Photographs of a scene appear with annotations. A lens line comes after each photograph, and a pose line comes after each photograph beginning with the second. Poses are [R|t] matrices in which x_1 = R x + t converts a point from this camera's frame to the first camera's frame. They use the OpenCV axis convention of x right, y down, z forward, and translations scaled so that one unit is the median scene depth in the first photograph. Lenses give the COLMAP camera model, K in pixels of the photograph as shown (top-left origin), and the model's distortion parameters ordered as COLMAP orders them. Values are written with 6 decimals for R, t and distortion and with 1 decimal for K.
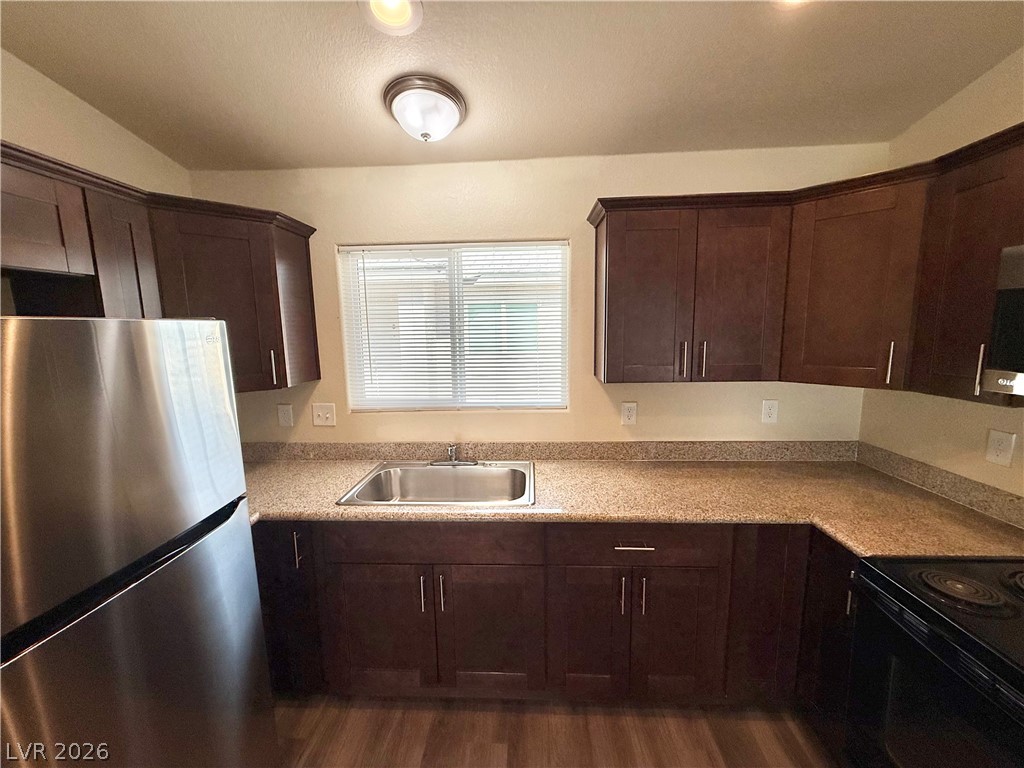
lens RADIAL K [[407.5, 0, 510.9], [0, 407.5, 385.0], [0, 0, 1]] dist [-0.000242, 0.000391]
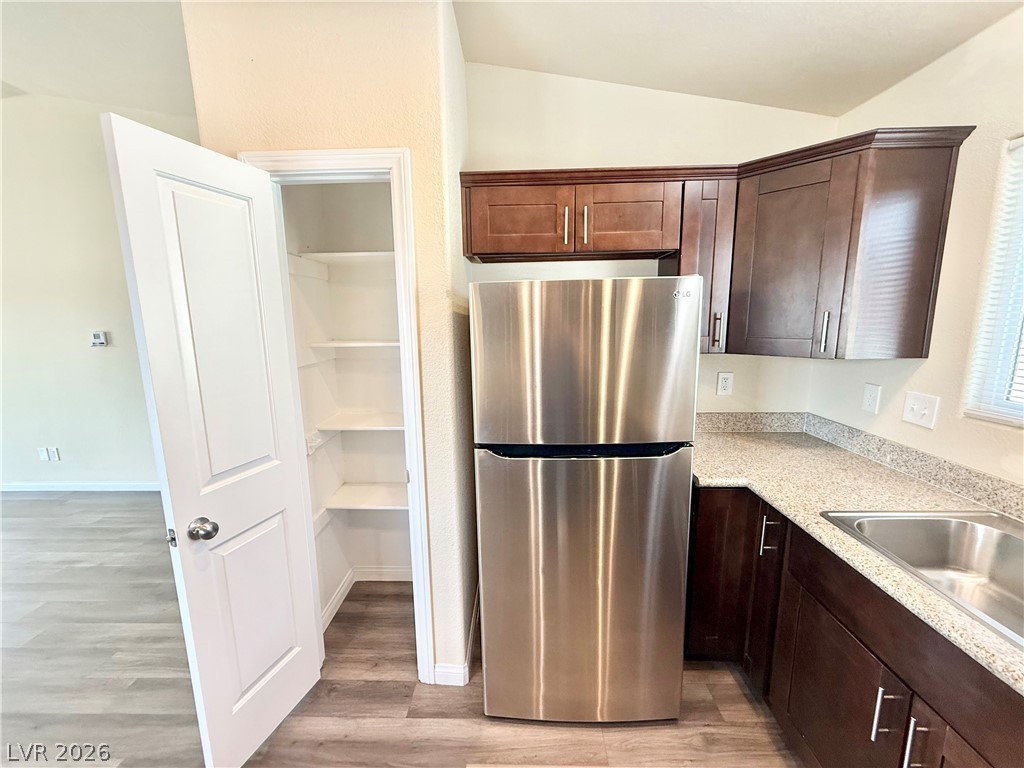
lens RADIAL K [[407.5, 0, 510.9], [0, 407.5, 385.0], [0, 0, 1]] dist [-0.000242, 0.000391]
pose [[0.028257, 0.185712, -0.982198, 0.255770], [-0.121520, 0.975941, 0.181033, -0.011344], [0.992187, 0.114241, 0.050145, 0.341365]]
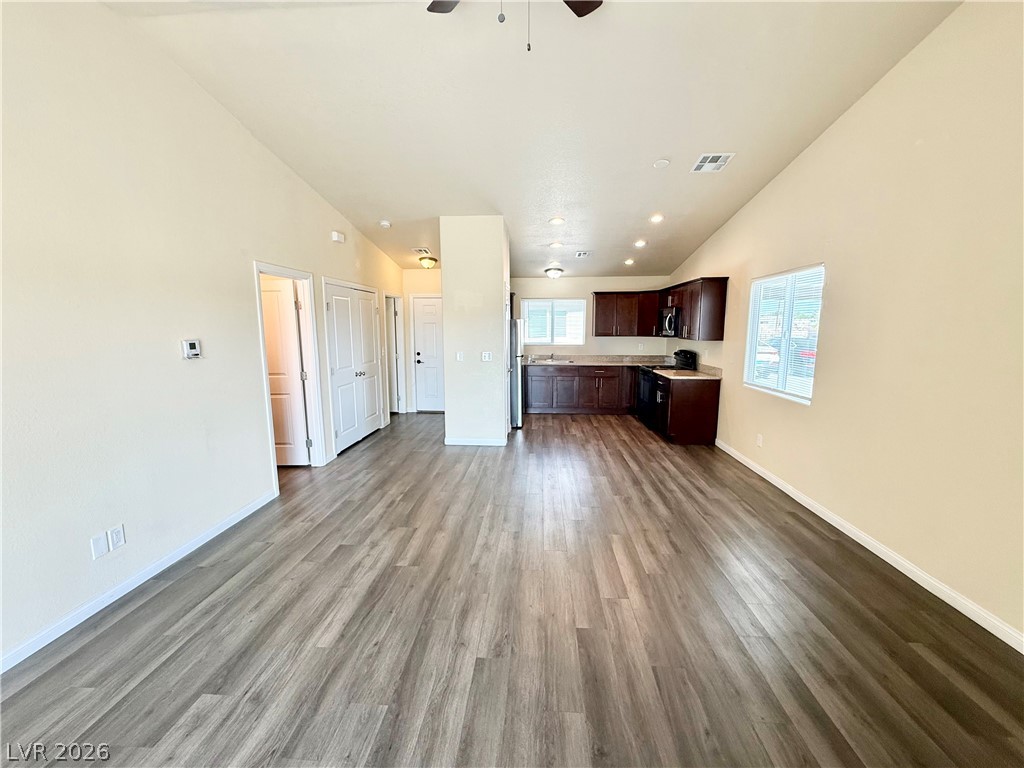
lens RADIAL K [[415.1, 0, 510.9], [0, 415.1, 385.6], [0, 0, 1]] dist [-0.000122, 0.000343]
pose [[0.999705, 0.016473, -0.017842, -0.521725], [-0.016384, 0.999853, 0.005130, 0.487063], [0.017923, -0.004836, 0.999828, -3.190398]]
